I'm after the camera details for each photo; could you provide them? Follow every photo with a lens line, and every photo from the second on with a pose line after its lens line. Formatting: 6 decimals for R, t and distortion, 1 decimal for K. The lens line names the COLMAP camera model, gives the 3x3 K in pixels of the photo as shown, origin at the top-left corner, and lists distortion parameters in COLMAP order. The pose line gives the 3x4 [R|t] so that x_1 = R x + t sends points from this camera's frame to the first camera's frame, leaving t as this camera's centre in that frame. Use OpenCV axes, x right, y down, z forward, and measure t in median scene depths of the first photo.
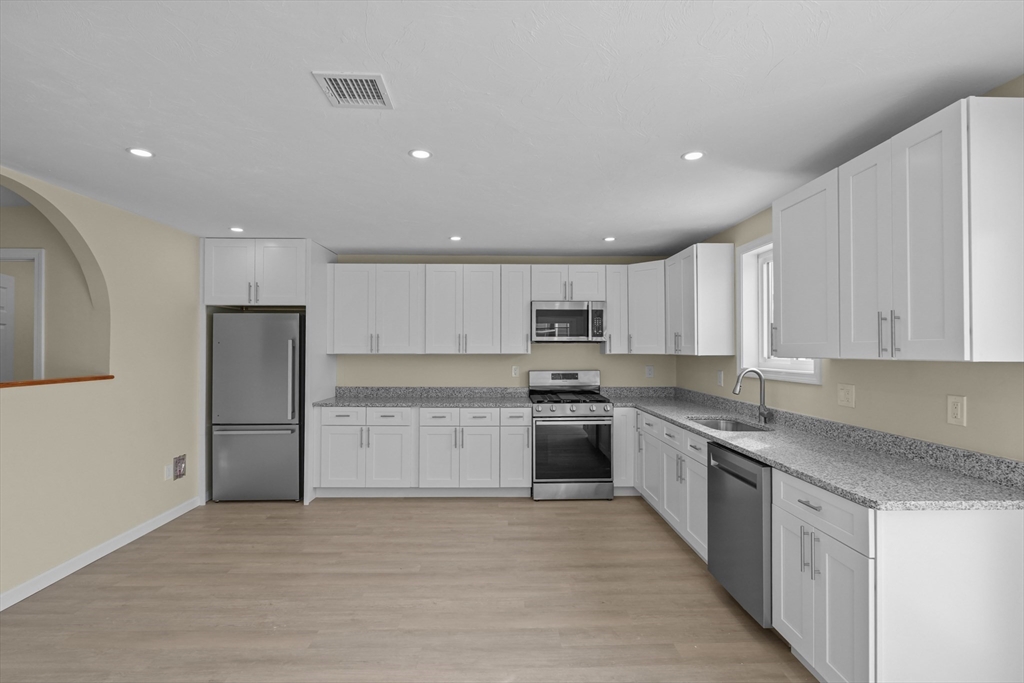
lens RADIAL K [[479.2, 0, 489.4], [0, 479.2, 342.7], [0, 0, 1]] dist [-0.001718, -0.001691]
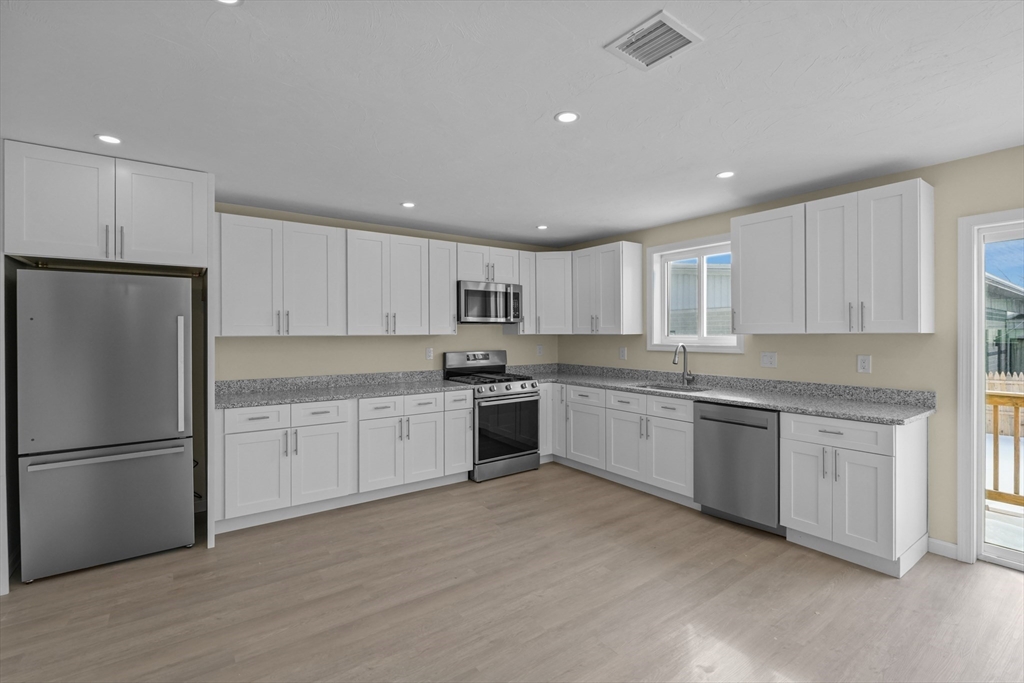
lens RADIAL K [[479.2, 0, 498.6], [0, 479.2, 333.5], [0, 0, 1]] dist [-0.001718, -0.001691]
pose [[0.813076, -0.004314, 0.582142, -0.474235], [-0.003924, 0.999909, 0.012891, 0.009238], [-0.582144, -0.012766, 0.812985, 0.185669]]
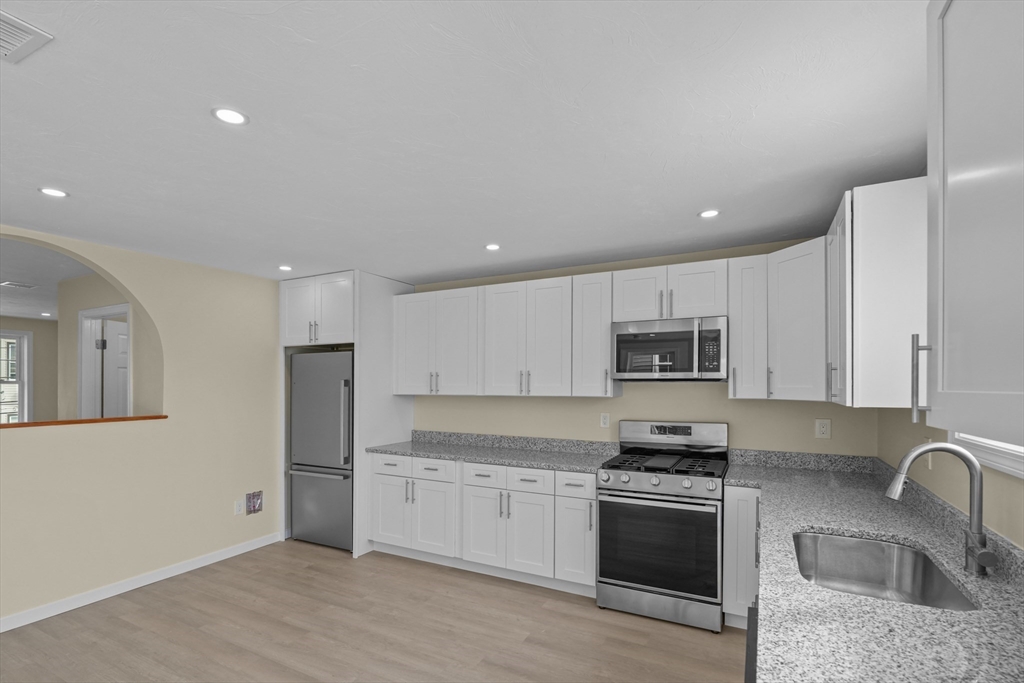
lens RADIAL K [[479.2, 0, 495.0], [0, 479.2, 383.3], [0, 0, 1]] dist [-0.001718, -0.001691]
pose [[0.880323, -0.002487, -0.474368, 0.313254], [0.008043, 0.999921, 0.009683, -0.006411], [0.474306, -0.012339, 0.880274, 0.335529]]
